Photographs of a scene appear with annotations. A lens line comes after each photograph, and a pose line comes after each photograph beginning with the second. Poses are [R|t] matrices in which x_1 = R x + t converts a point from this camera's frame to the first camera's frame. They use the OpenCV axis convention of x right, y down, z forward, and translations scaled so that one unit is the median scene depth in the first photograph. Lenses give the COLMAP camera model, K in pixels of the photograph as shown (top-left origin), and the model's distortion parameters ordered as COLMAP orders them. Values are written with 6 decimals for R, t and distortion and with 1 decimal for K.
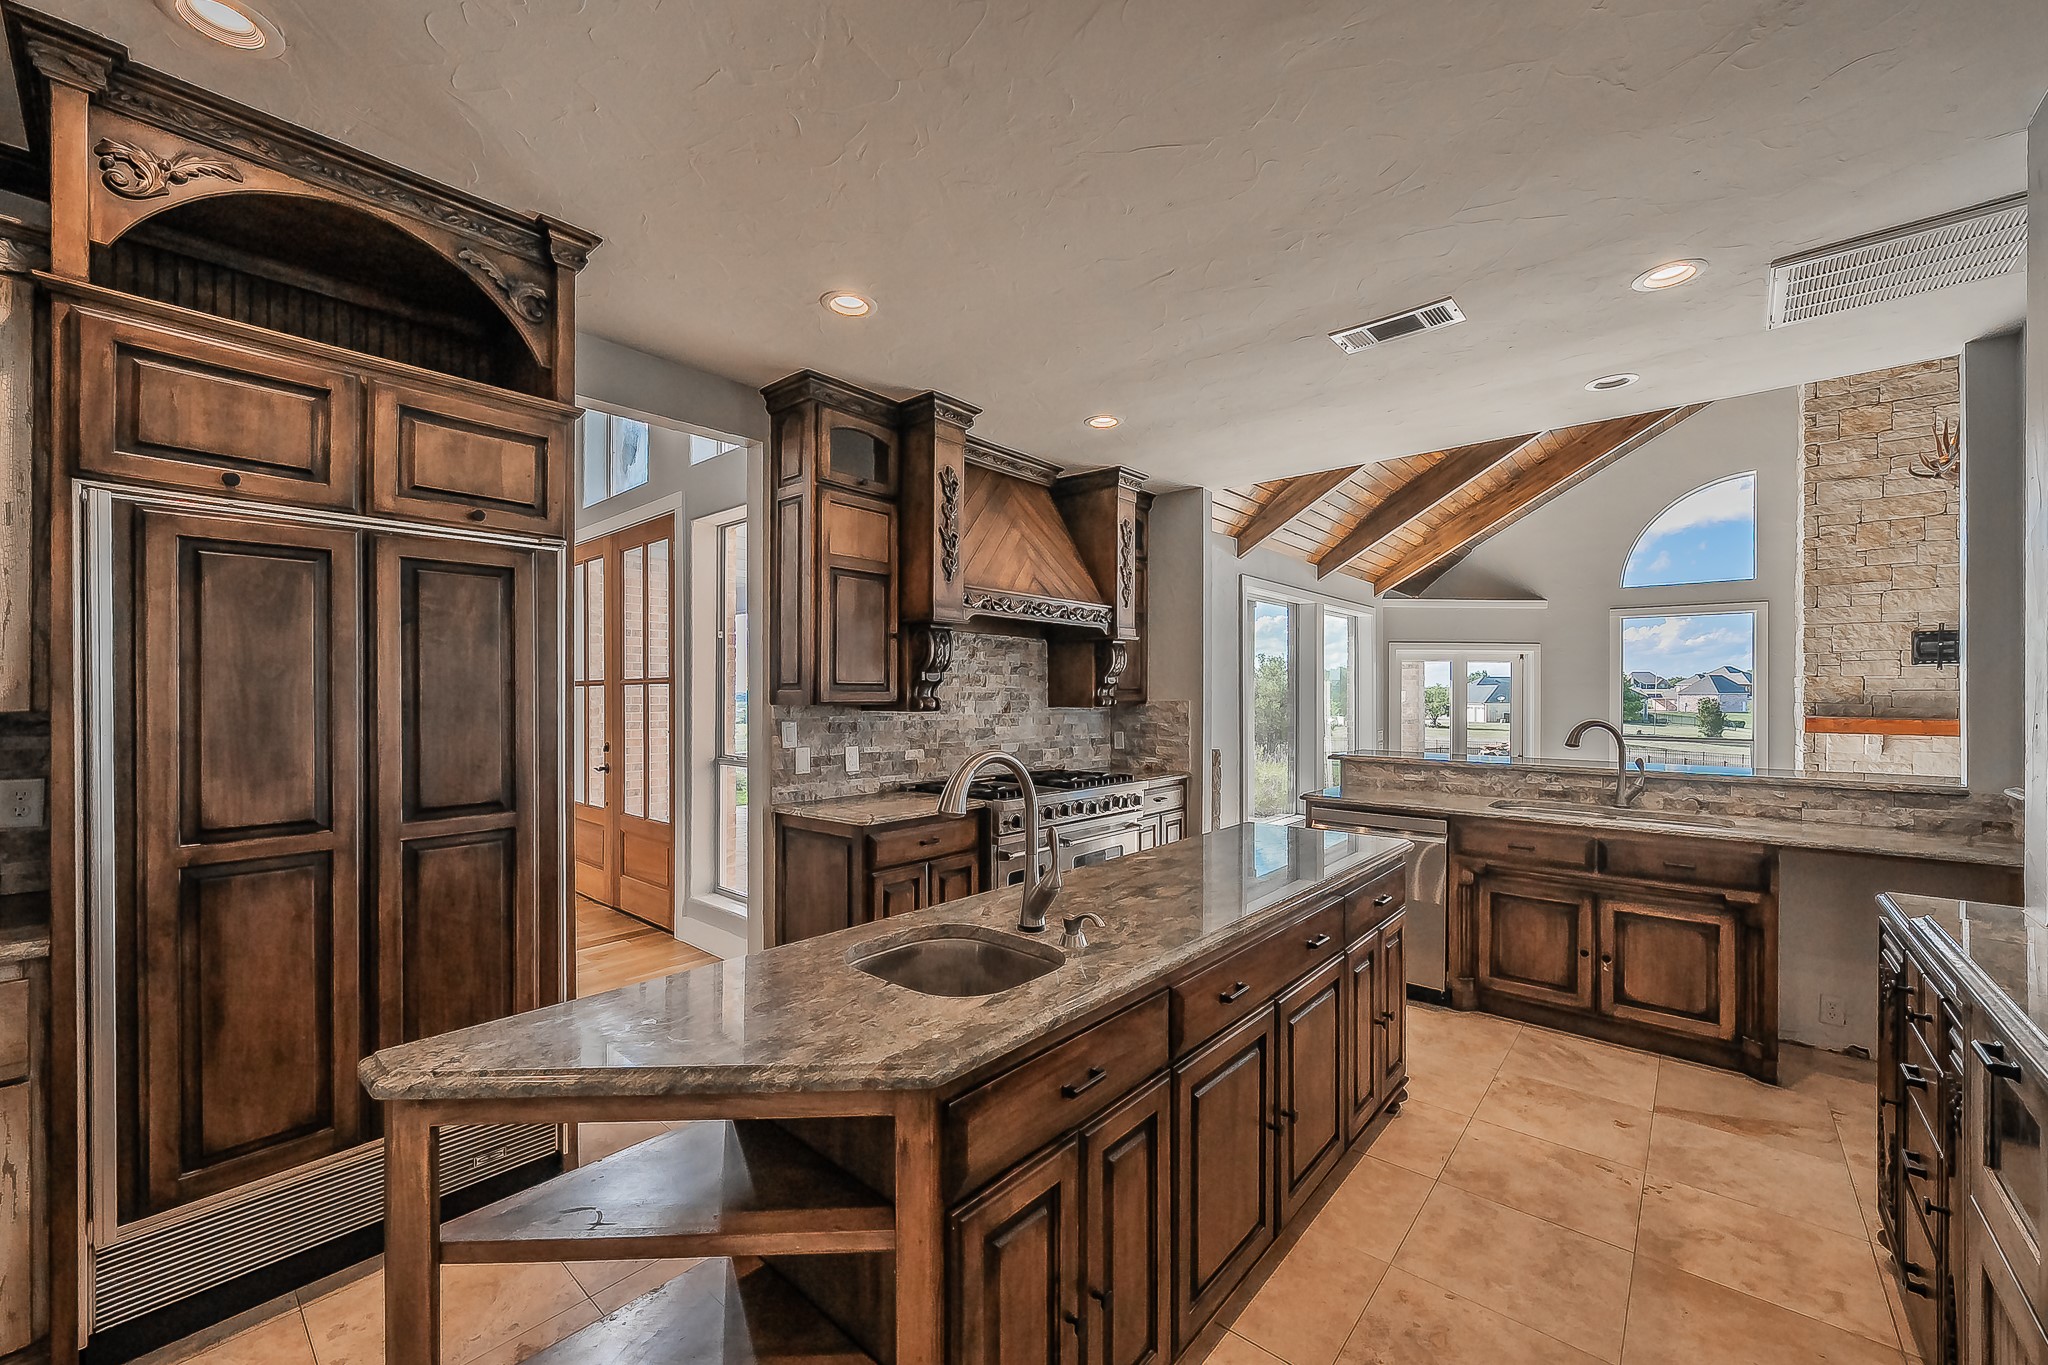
lens RADIAL K [[793.1, 0, 1013.1], [0, 793.1, 694.8], [0, 0, 1]] dist [-0.000939, 0.000061]
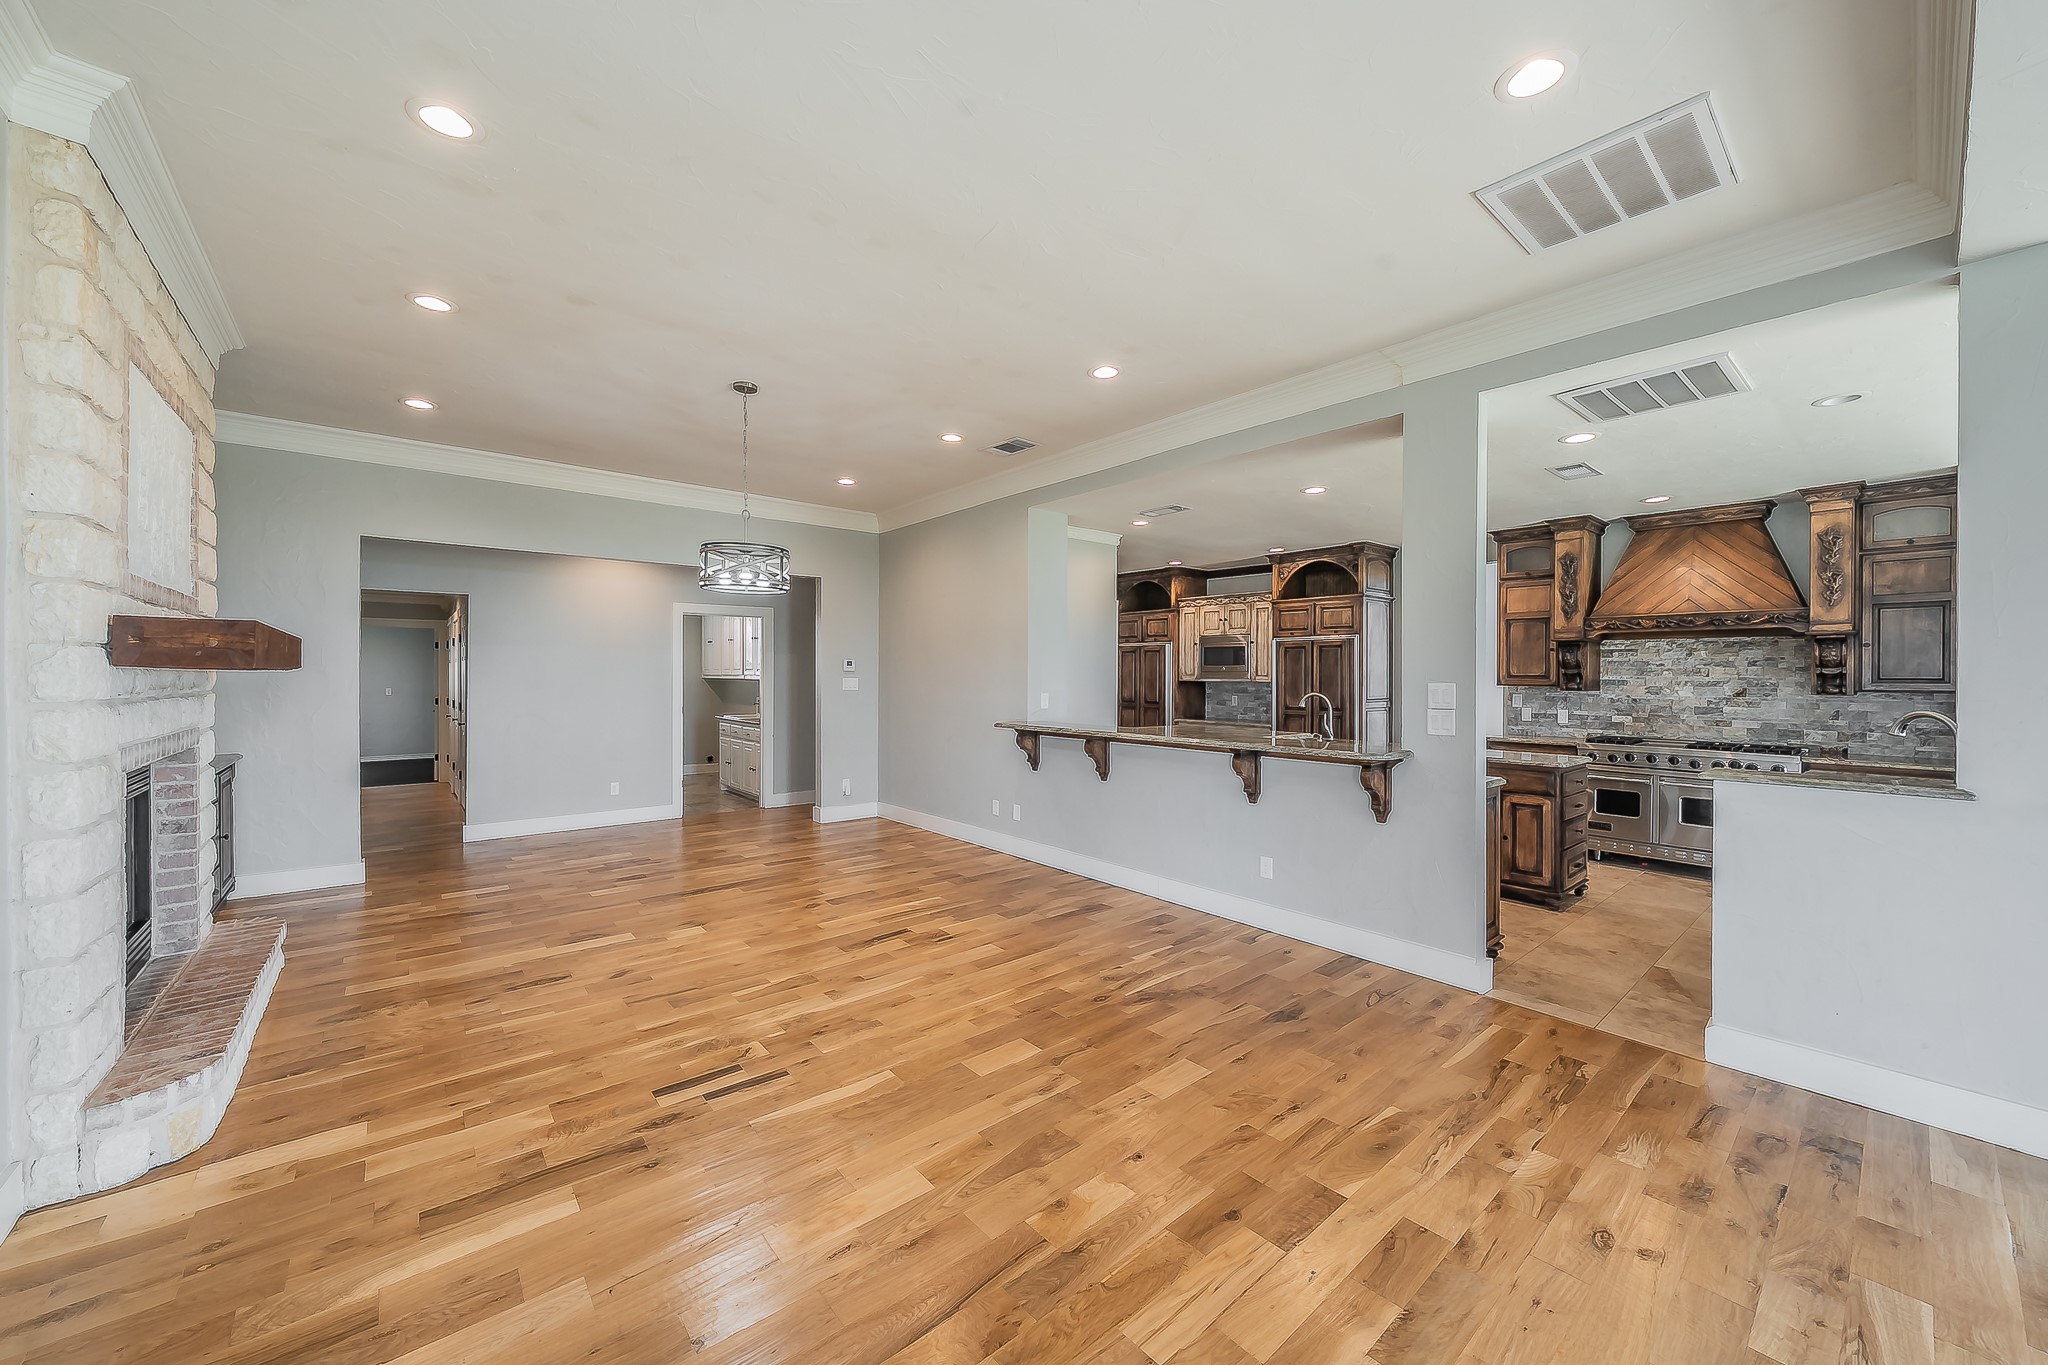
lens RADIAL K [[760.5, 0, 1015.8], [0, 760.5, 677.2], [0, 0, 1]] dist [-0.000327, -0.000020]
pose [[-0.159132, -0.000088, -0.987257, 1.573537], [-0.008672, 0.999962, 0.001308, -0.000641], [0.987219, 0.008770, -0.159126, 0.038036]]
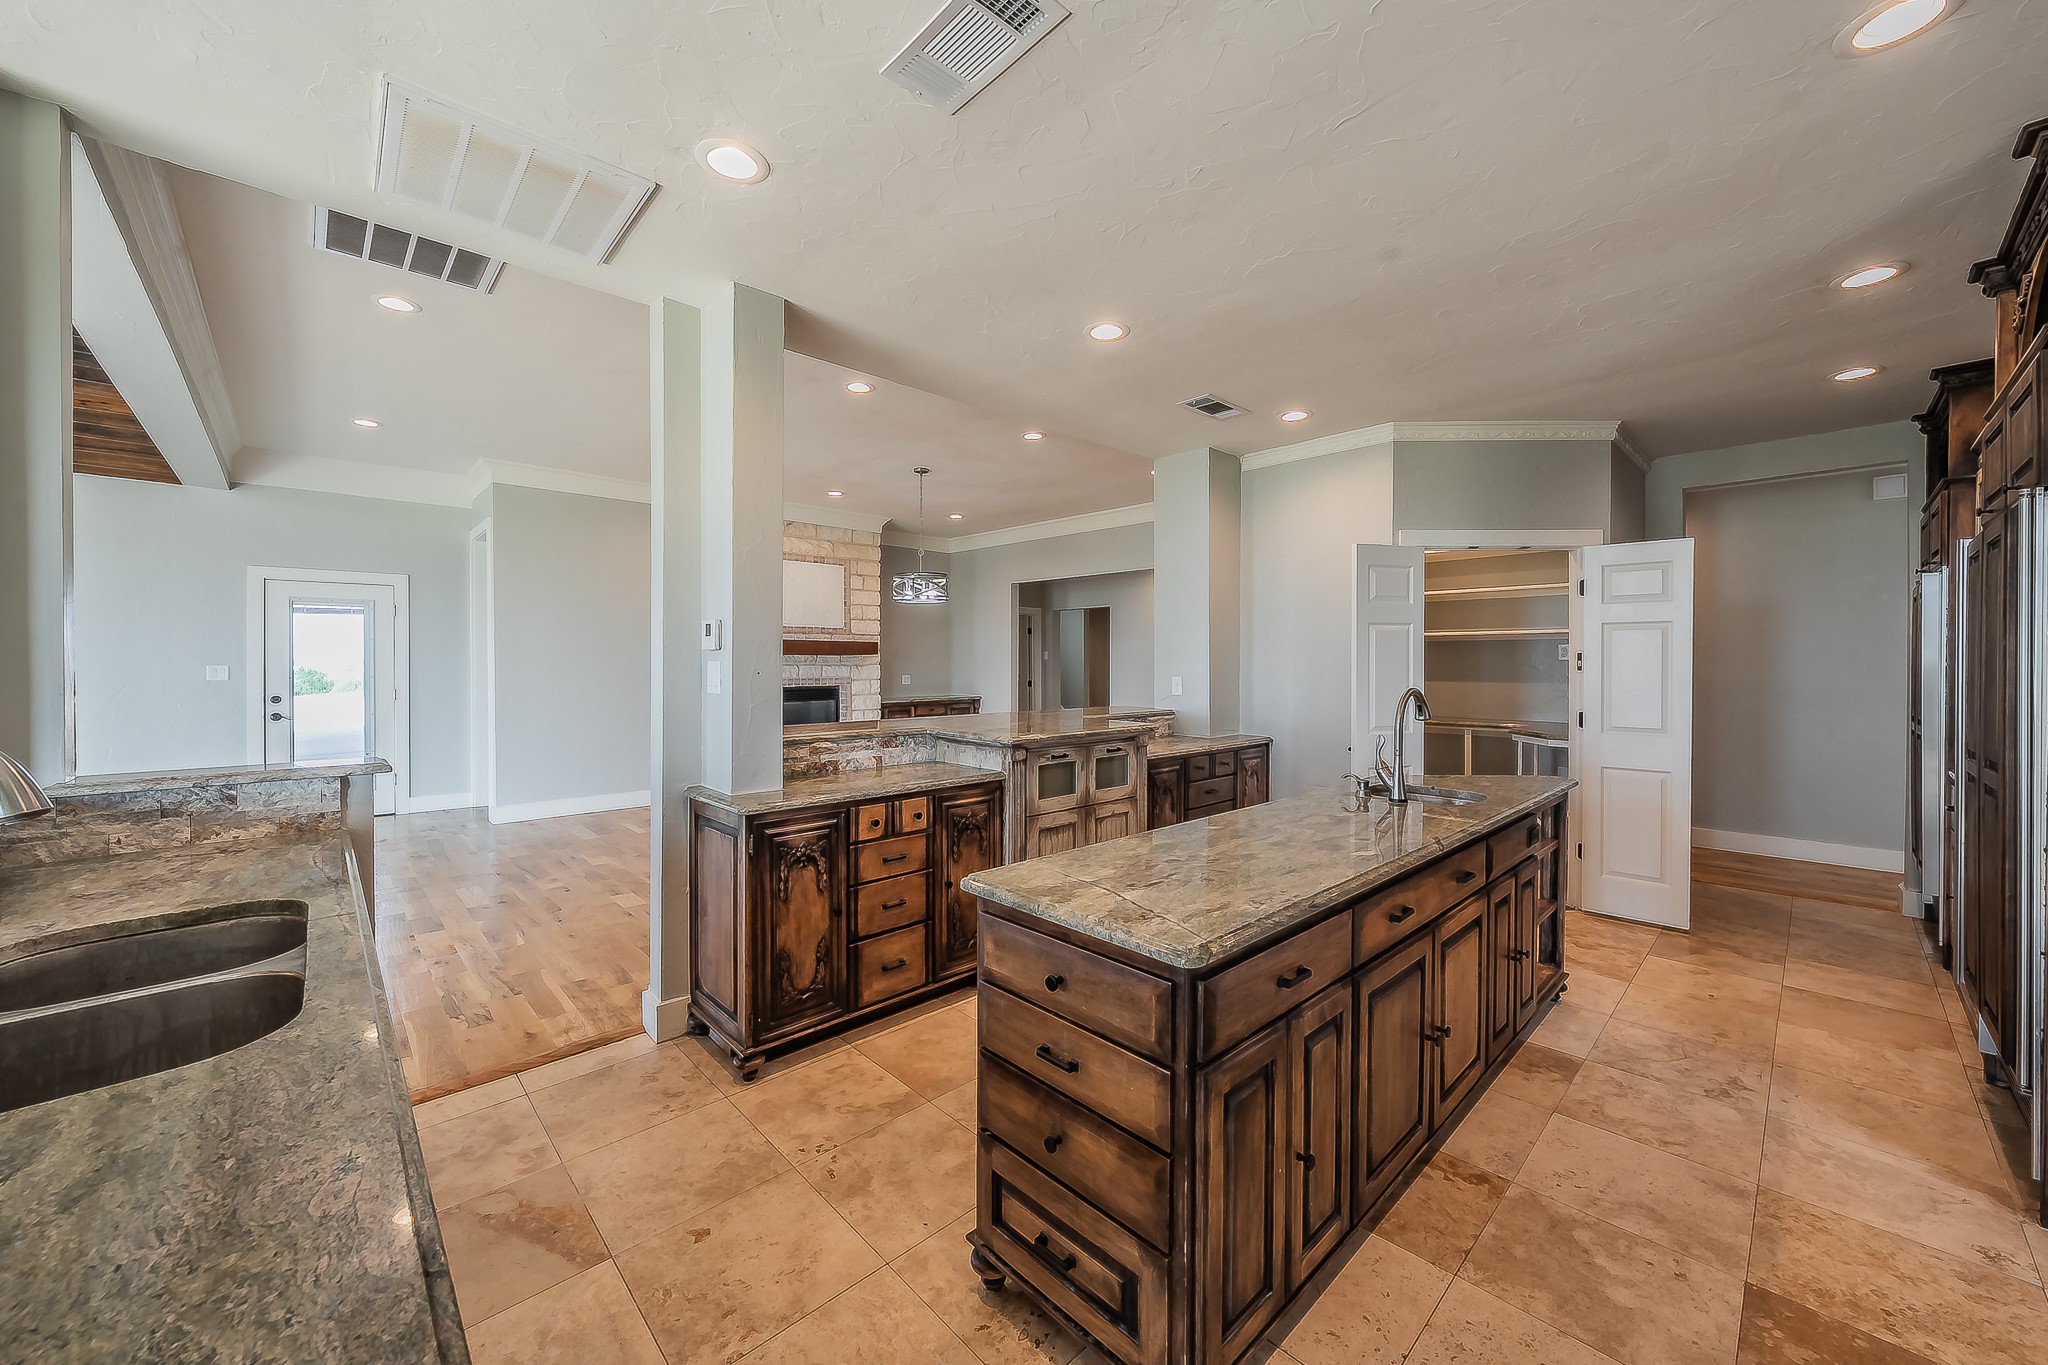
lens RADIAL K [[759.2, 0, 1019.5], [0, 759.2, 666.5], [0, 0, 1]] dist [-0.000793, -0.000058]
pose [[-0.995164, -0.006236, 0.098026, 0.261076], [-0.005047, 0.999911, 0.012366, 0.002614], [-0.098094, 0.011812, -0.995107, 1.066018]]
